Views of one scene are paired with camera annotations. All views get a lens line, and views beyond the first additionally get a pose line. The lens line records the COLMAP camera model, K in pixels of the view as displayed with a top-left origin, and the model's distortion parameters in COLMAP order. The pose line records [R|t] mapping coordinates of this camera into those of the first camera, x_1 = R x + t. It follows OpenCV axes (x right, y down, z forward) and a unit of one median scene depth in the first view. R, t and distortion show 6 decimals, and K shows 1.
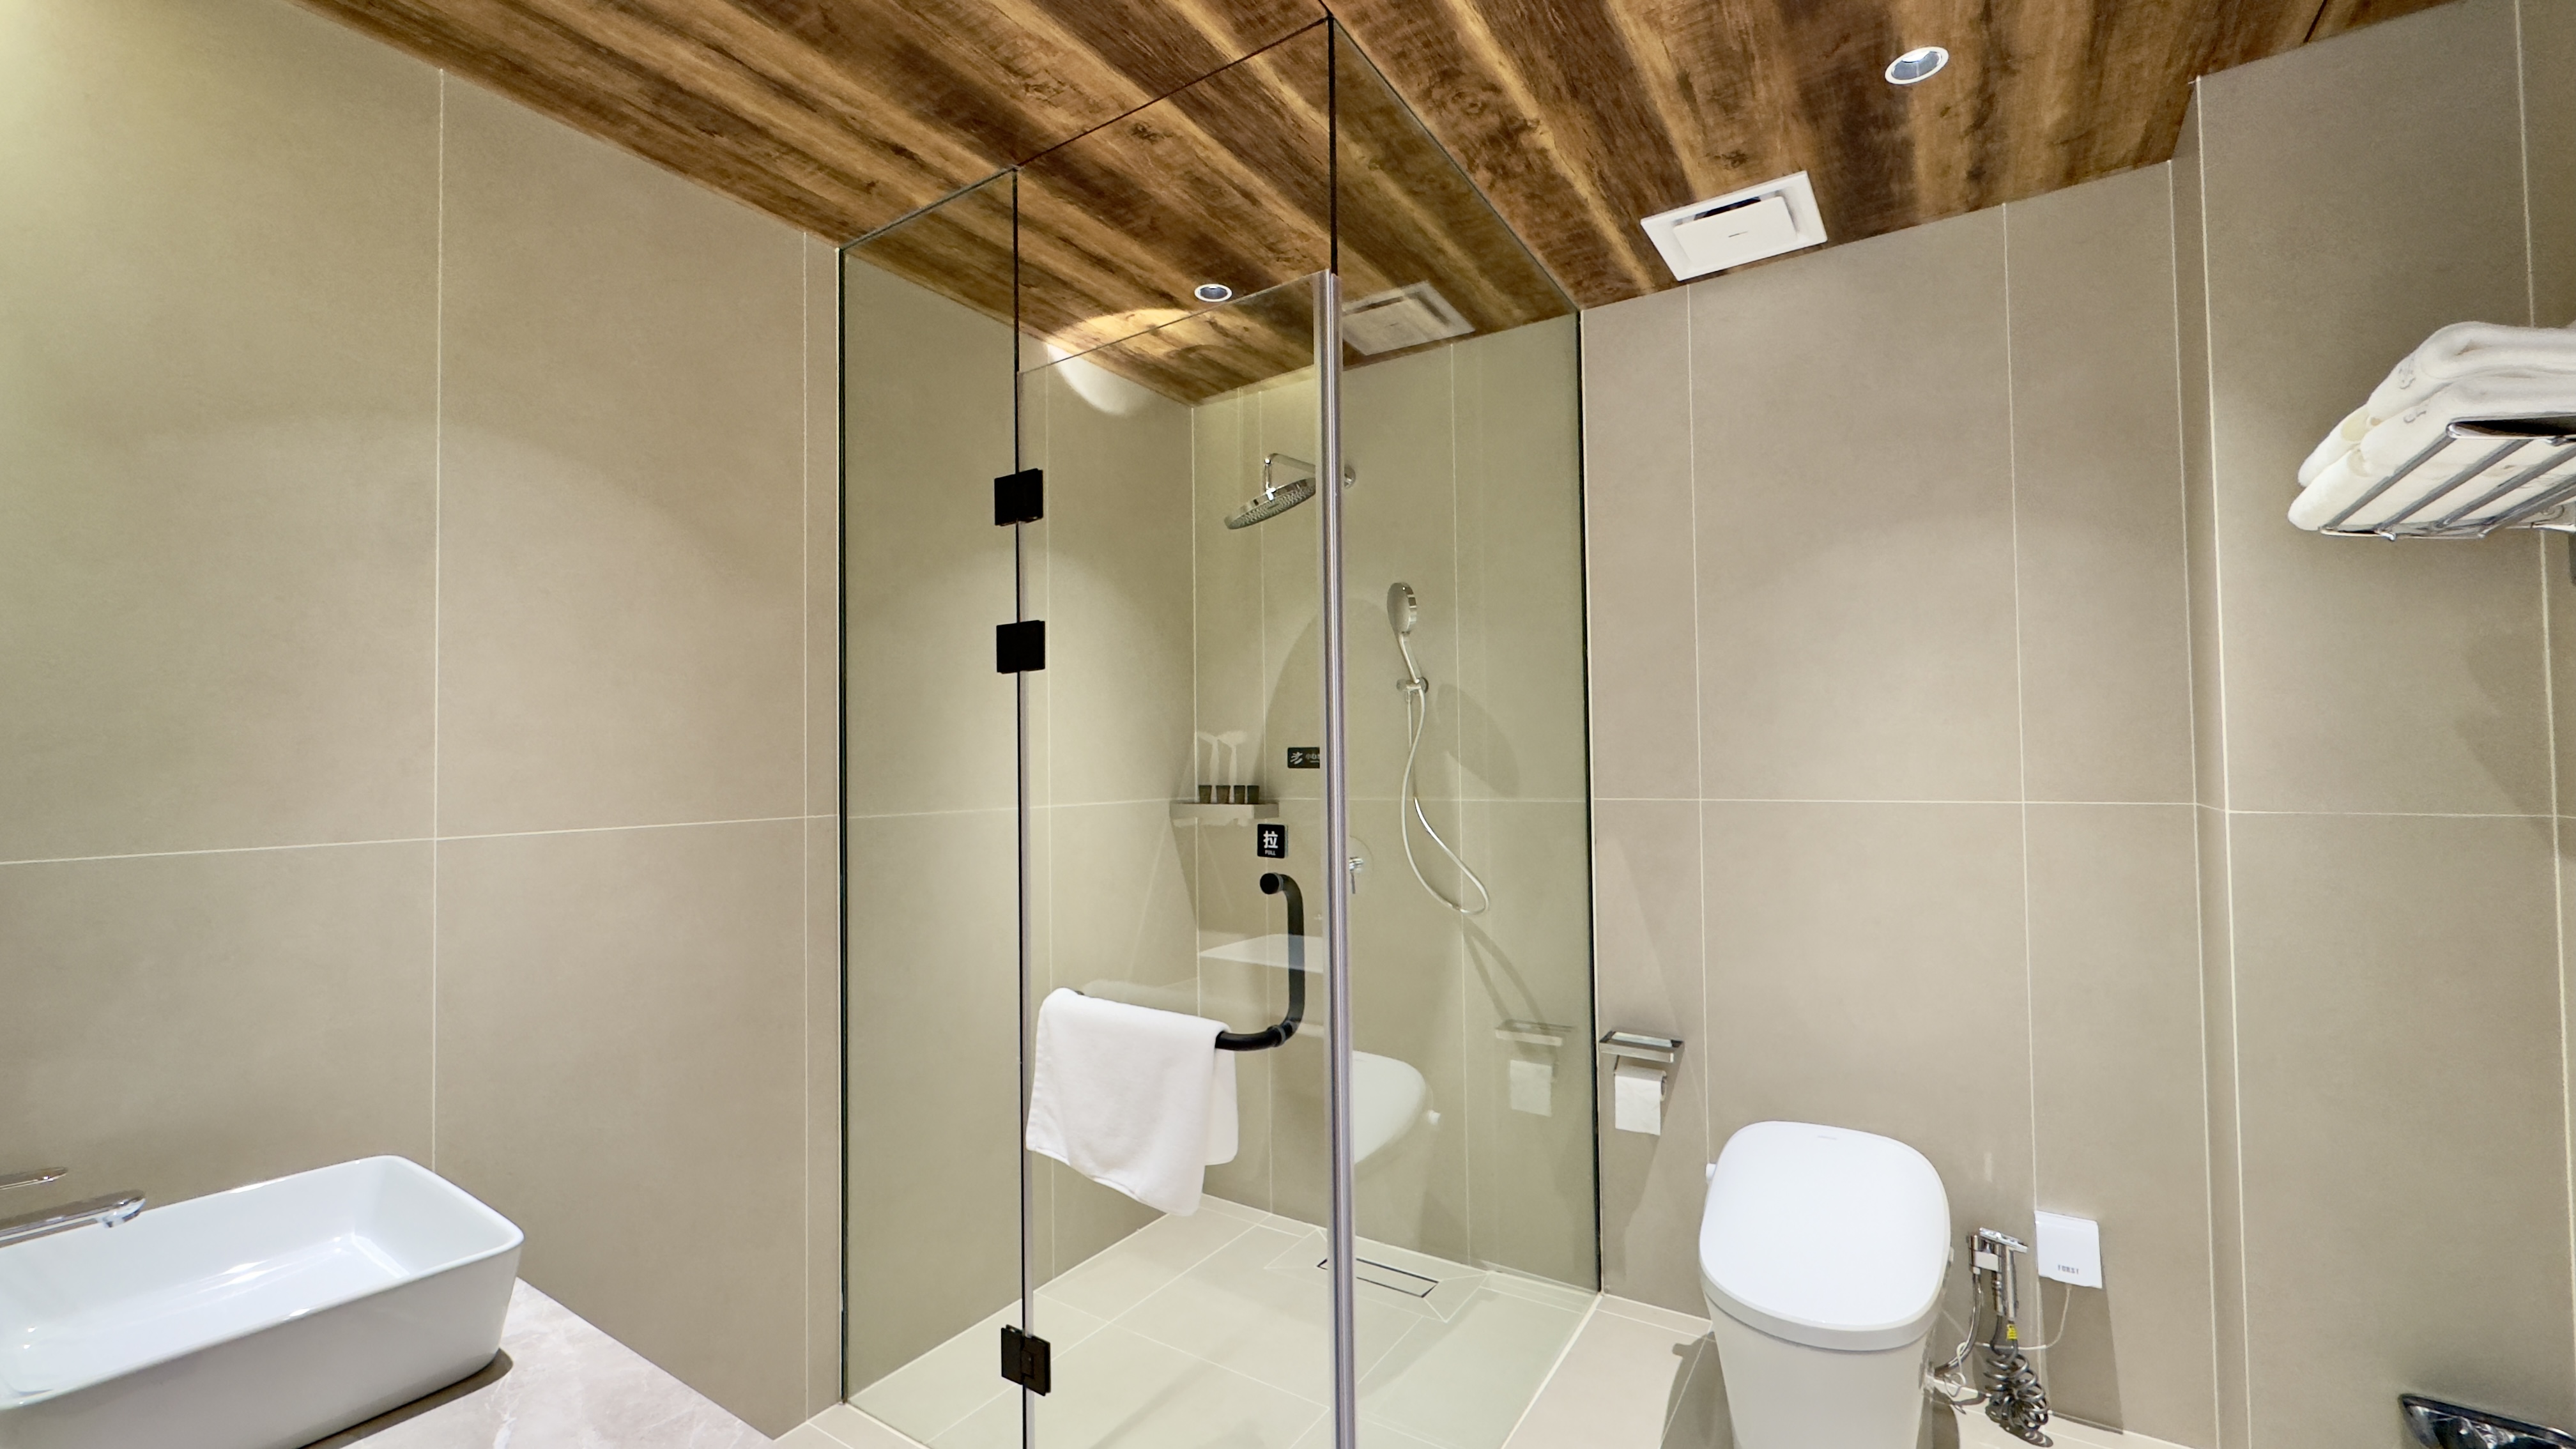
lens RADIAL K [[1029.1, 0, 1297.2], [0, 1029.1, 750.6], [0, 0, 1]] dist [0.003380, 0.000210]
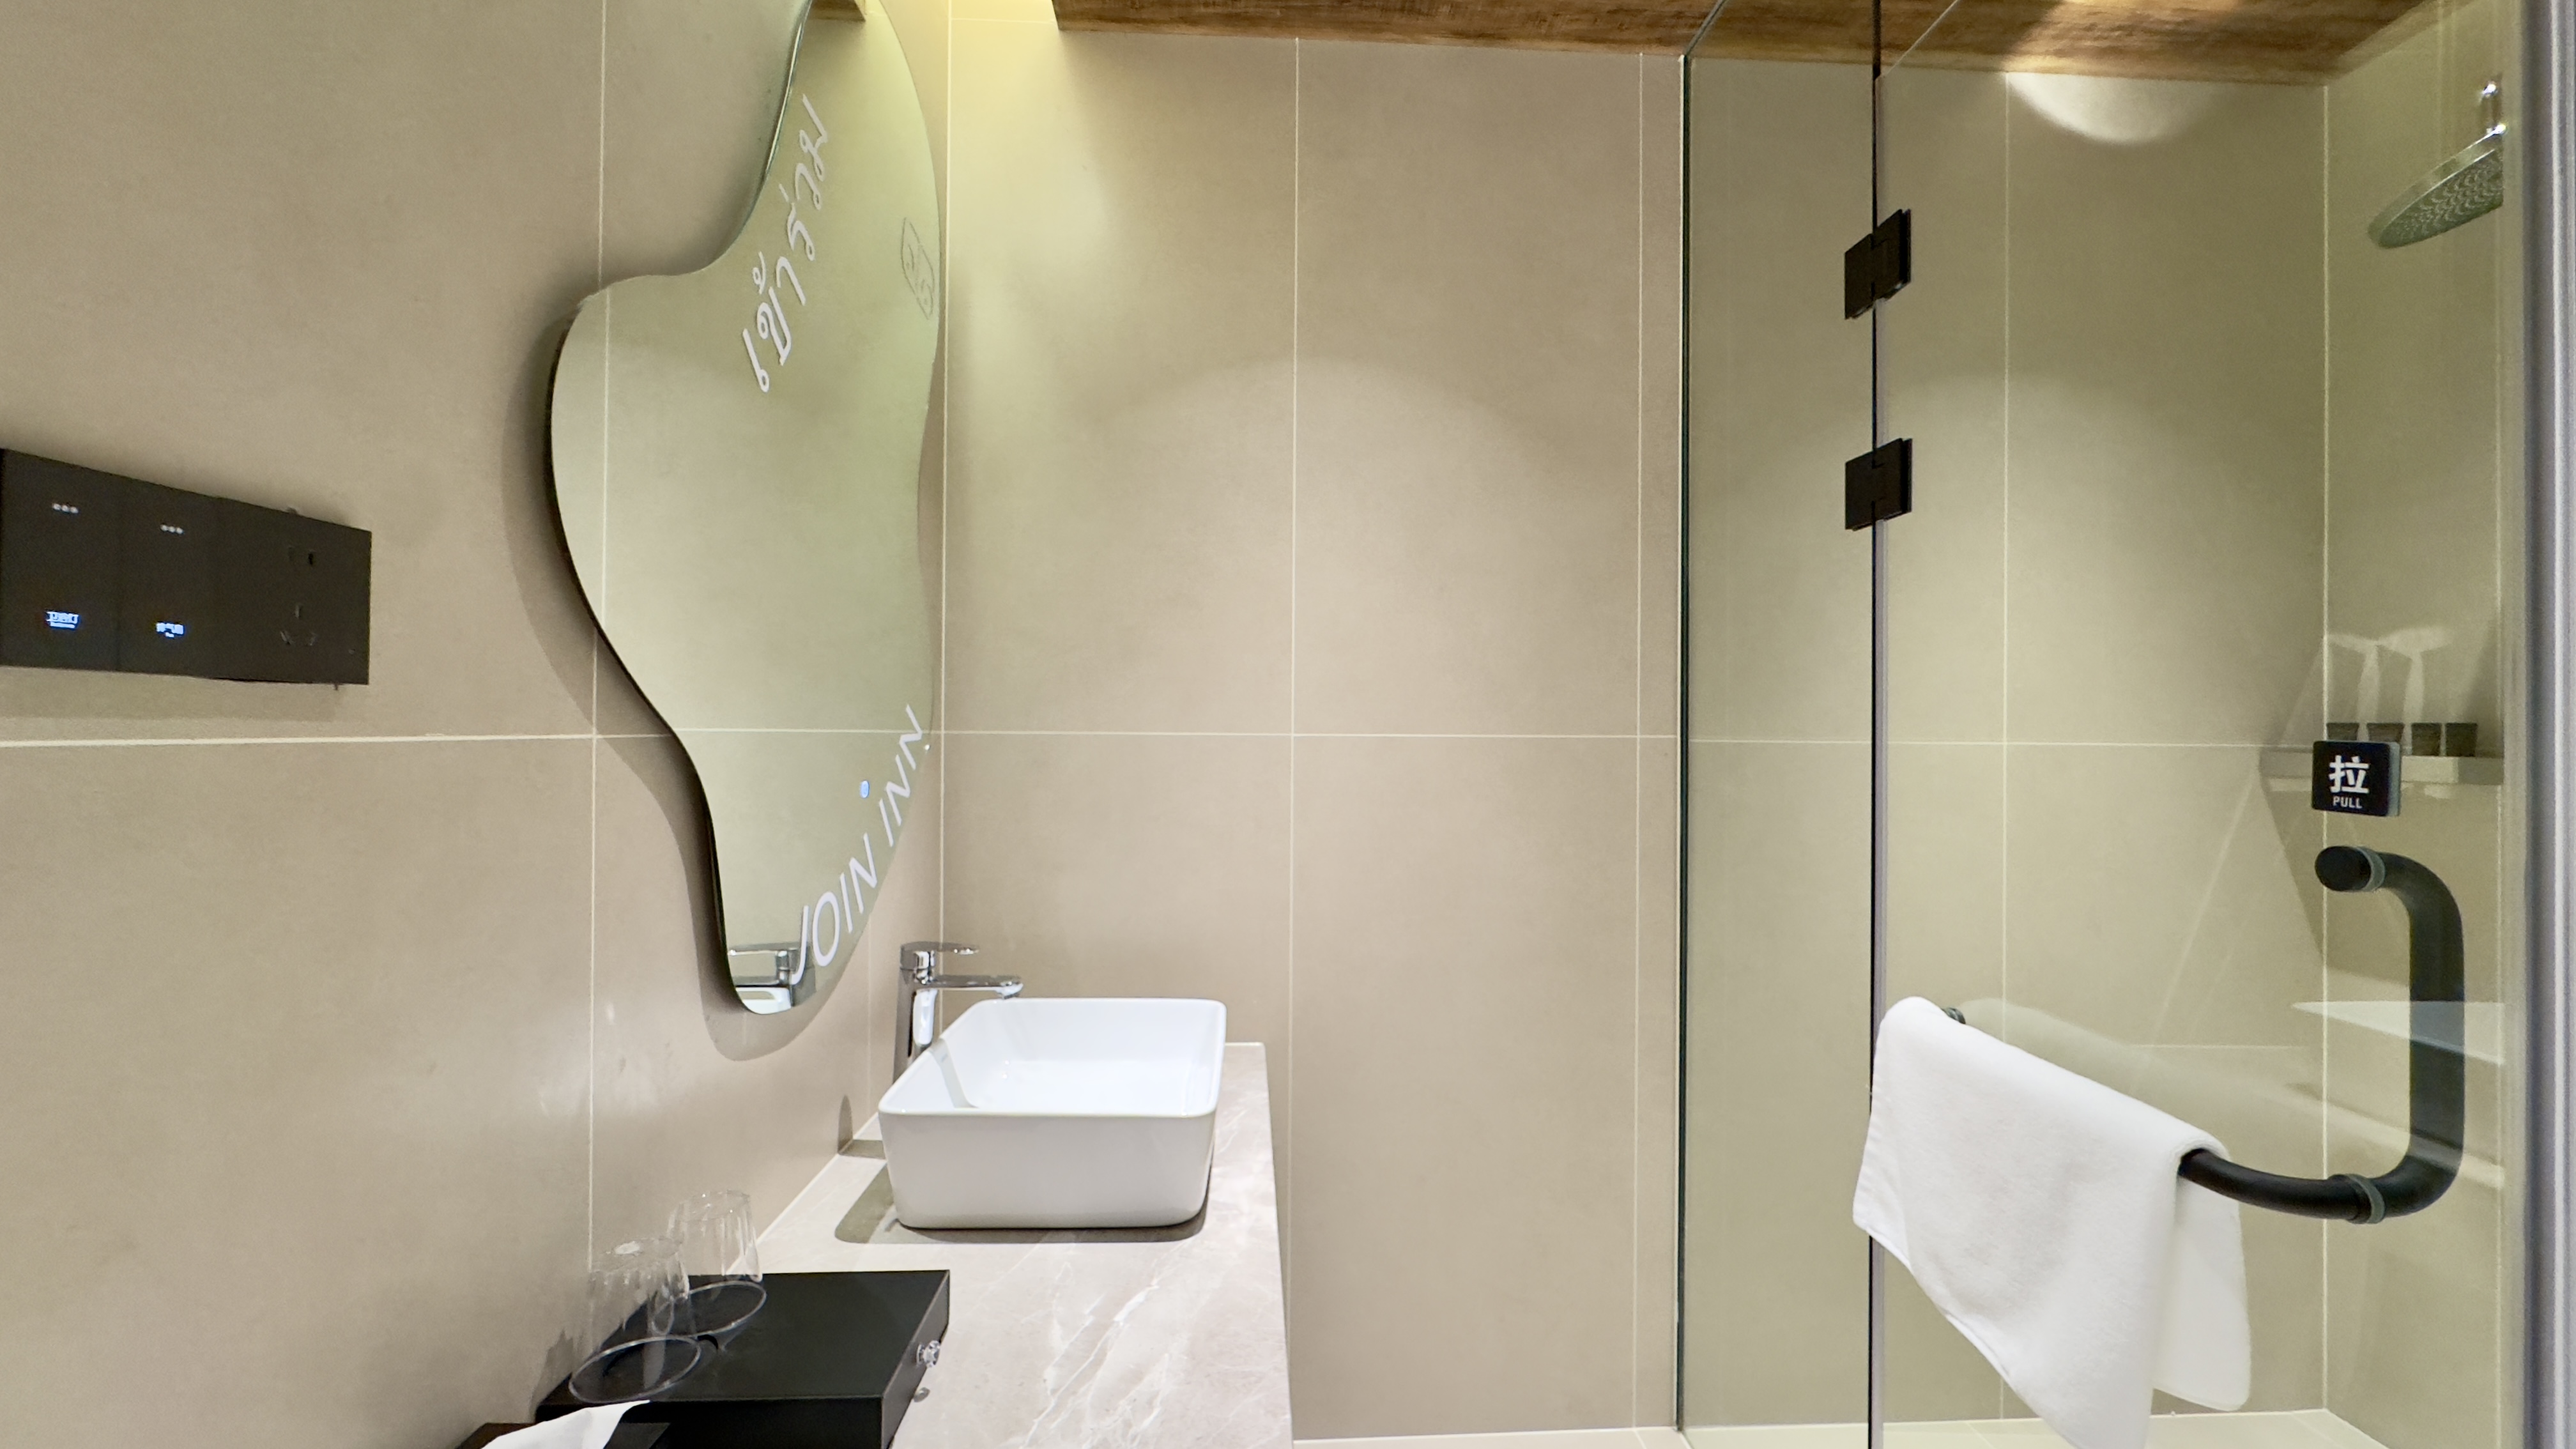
lens RADIAL K [[1029.9, 0, 1291.0], [0, 1029.9, 727.8], [0, 0, 1]] dist [-0.001356, 0.000033]
pose [[0.583240, 0.014822, -0.812165, 0.062637], [-0.005600, 0.999883, 0.014226, 0.053387], [0.812281, -0.003749, 0.583255, 0.297433]]
